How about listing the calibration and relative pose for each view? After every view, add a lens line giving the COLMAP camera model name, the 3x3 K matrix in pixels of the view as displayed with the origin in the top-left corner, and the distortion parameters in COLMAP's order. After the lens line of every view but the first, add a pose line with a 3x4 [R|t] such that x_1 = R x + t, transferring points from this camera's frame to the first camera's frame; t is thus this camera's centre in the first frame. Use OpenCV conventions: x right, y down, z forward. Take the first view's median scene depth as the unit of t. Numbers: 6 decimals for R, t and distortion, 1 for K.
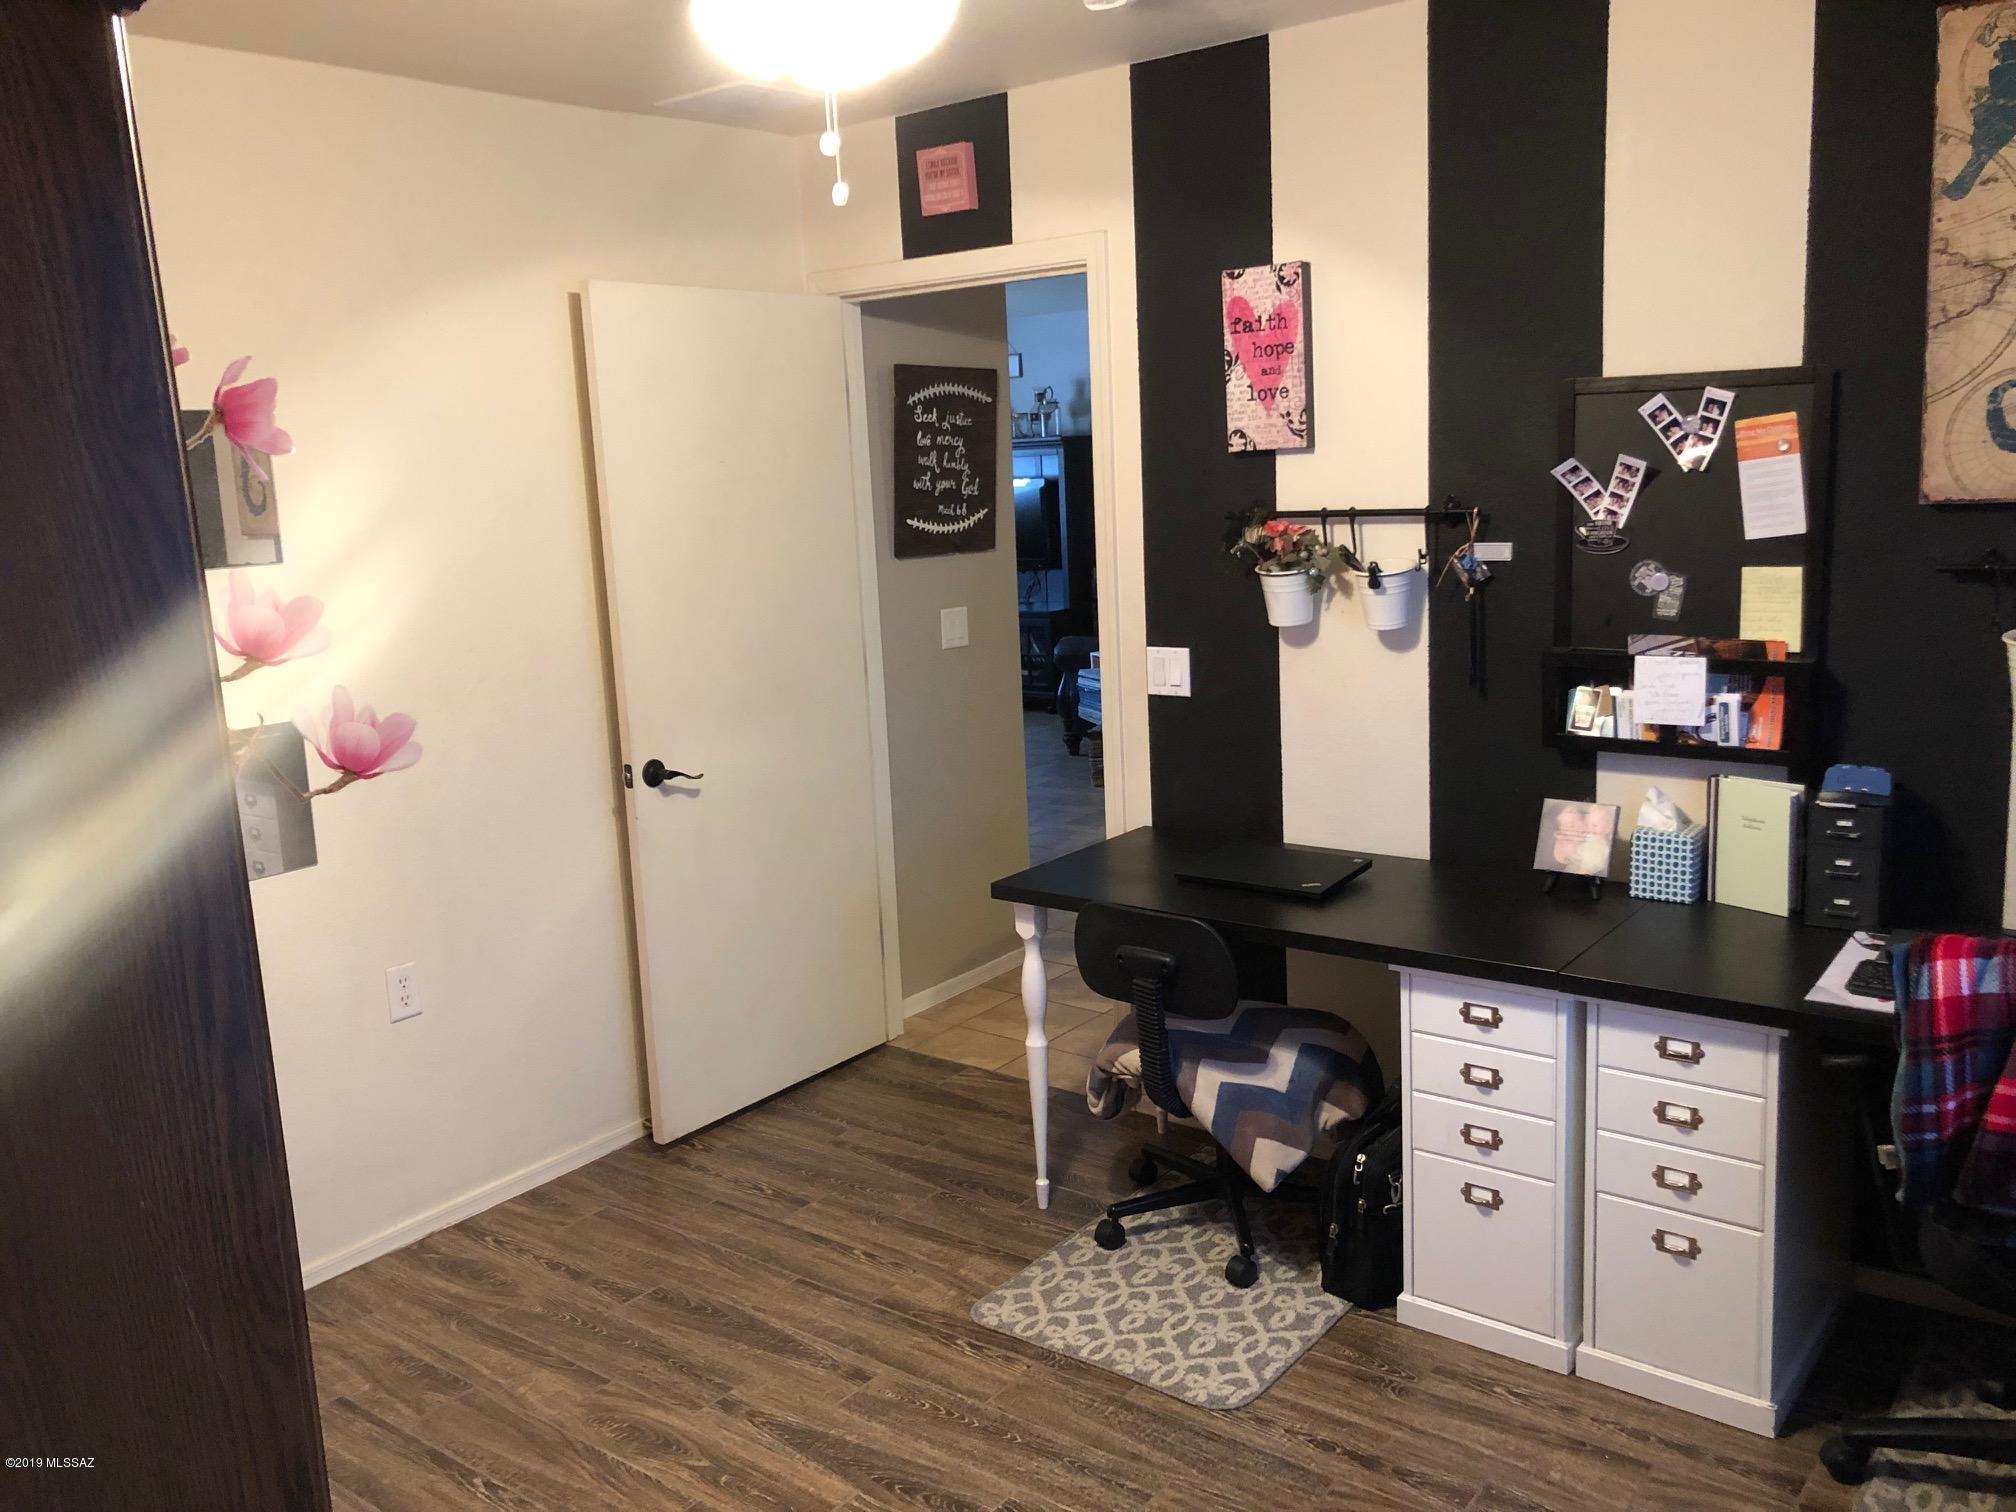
lens RADIAL K [[1646.3, 0, 1008.0], [0, 1646.3, 756.0], [0, 0, 1]] dist [0.033434, -0.051187]
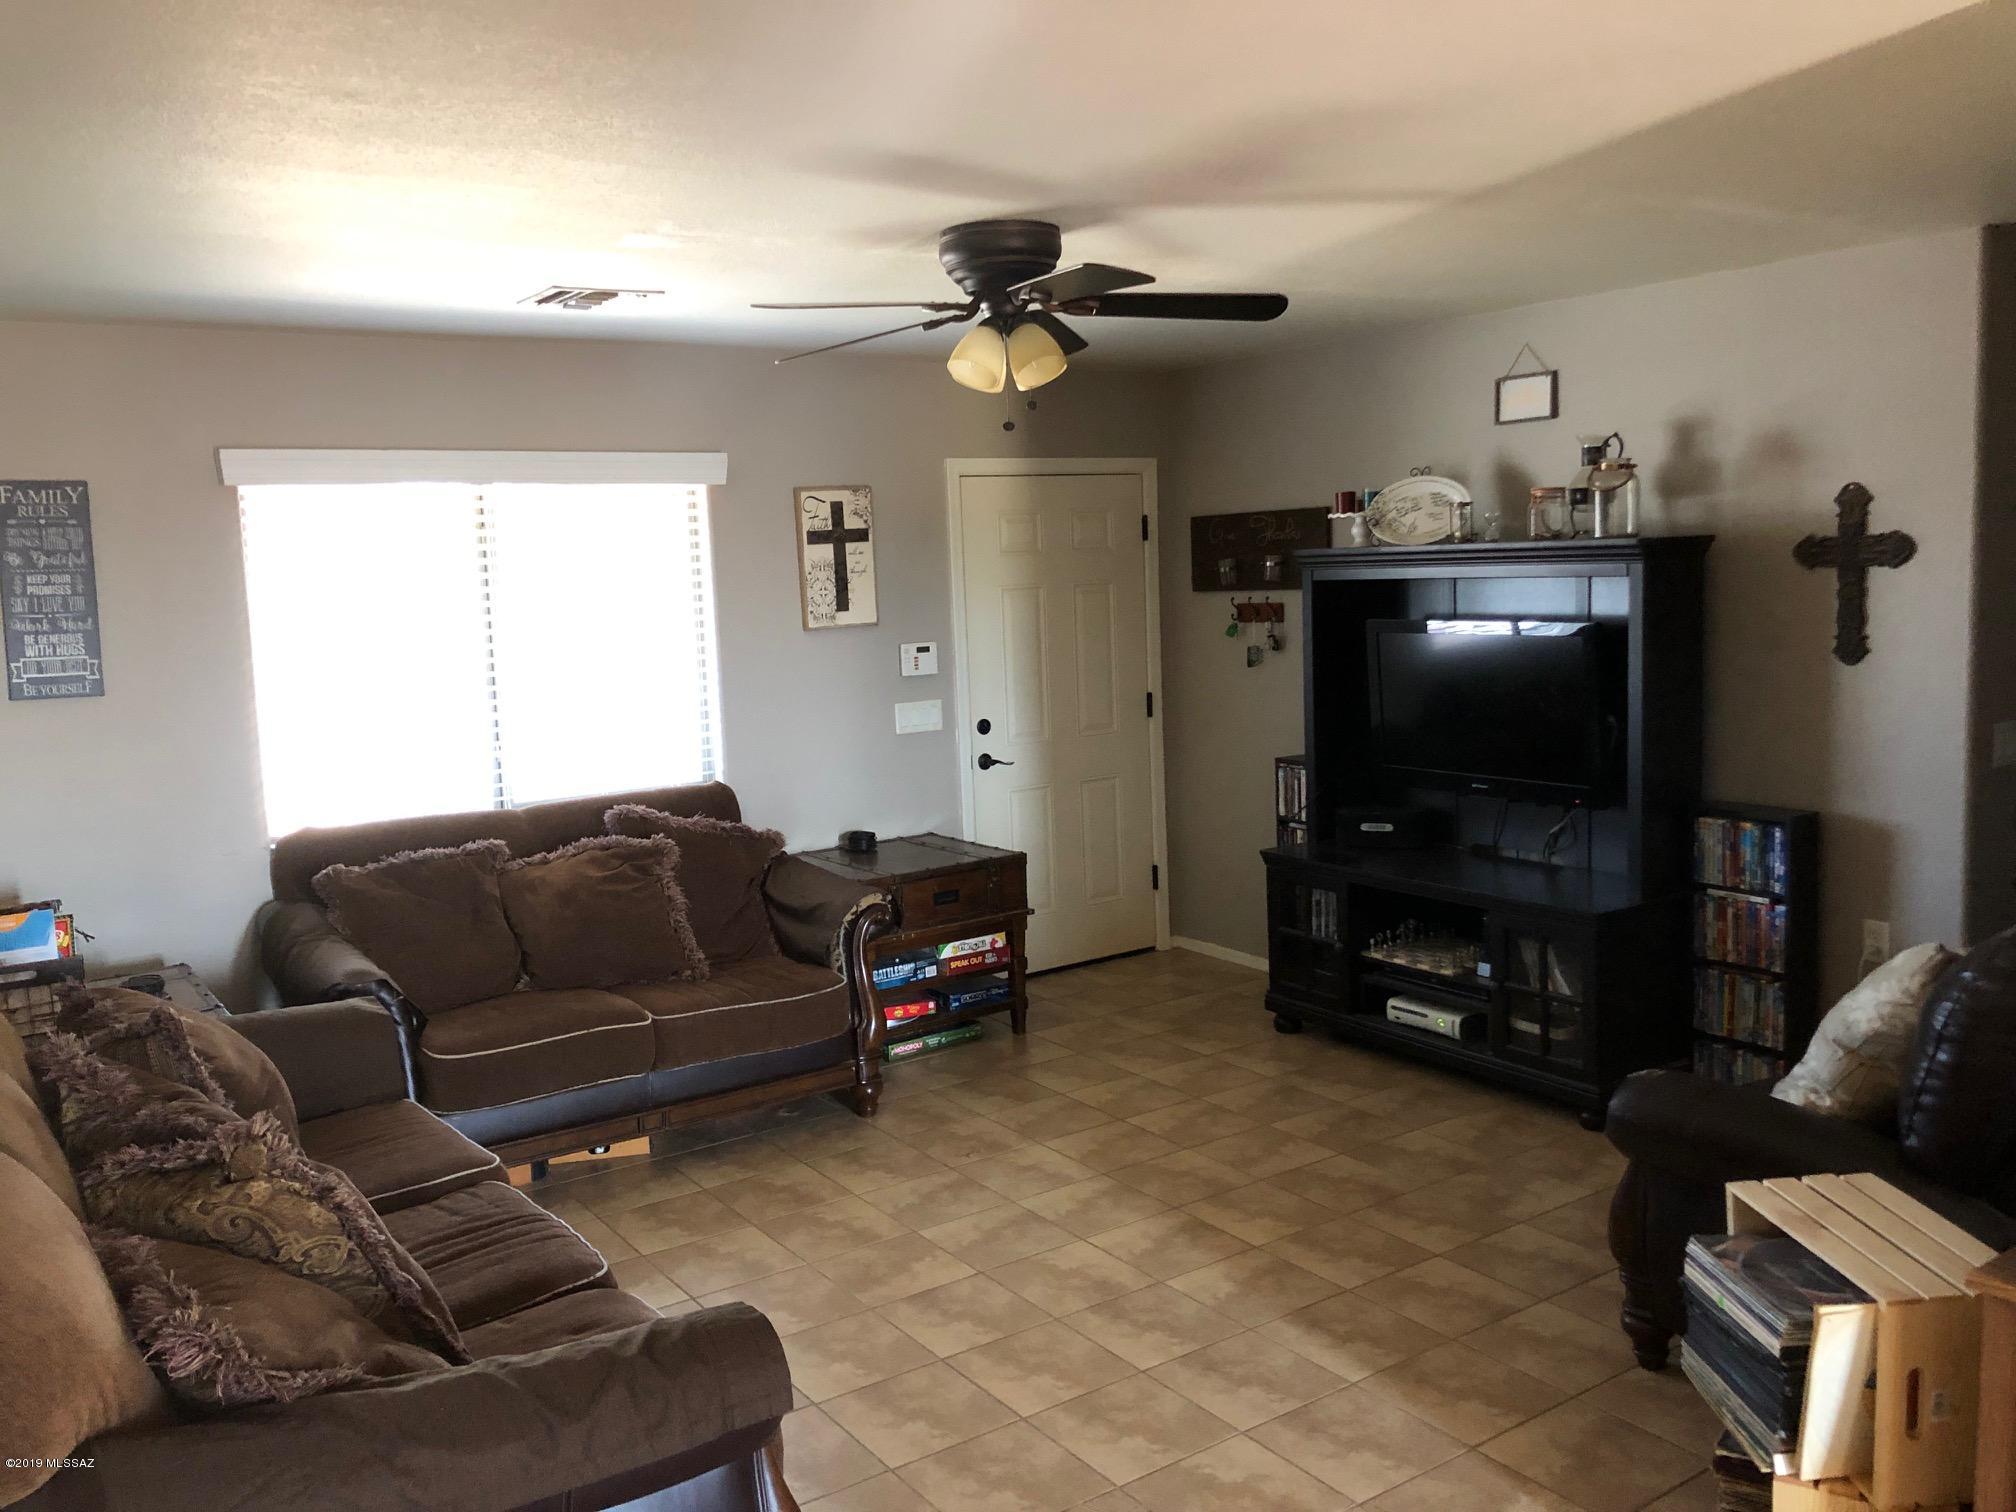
lens RADIAL K [[1650.5, 0, 995.3], [0, 1650.5, 747.7], [0, 0, 1]] dist [0.032428, -0.002050]
pose [[0.949371, 0.045483, -0.310847, 0.008035], [-0.063523, 0.996818, -0.048156, -0.098775], [0.307667, 0.065464, 0.949239, 0.494488]]
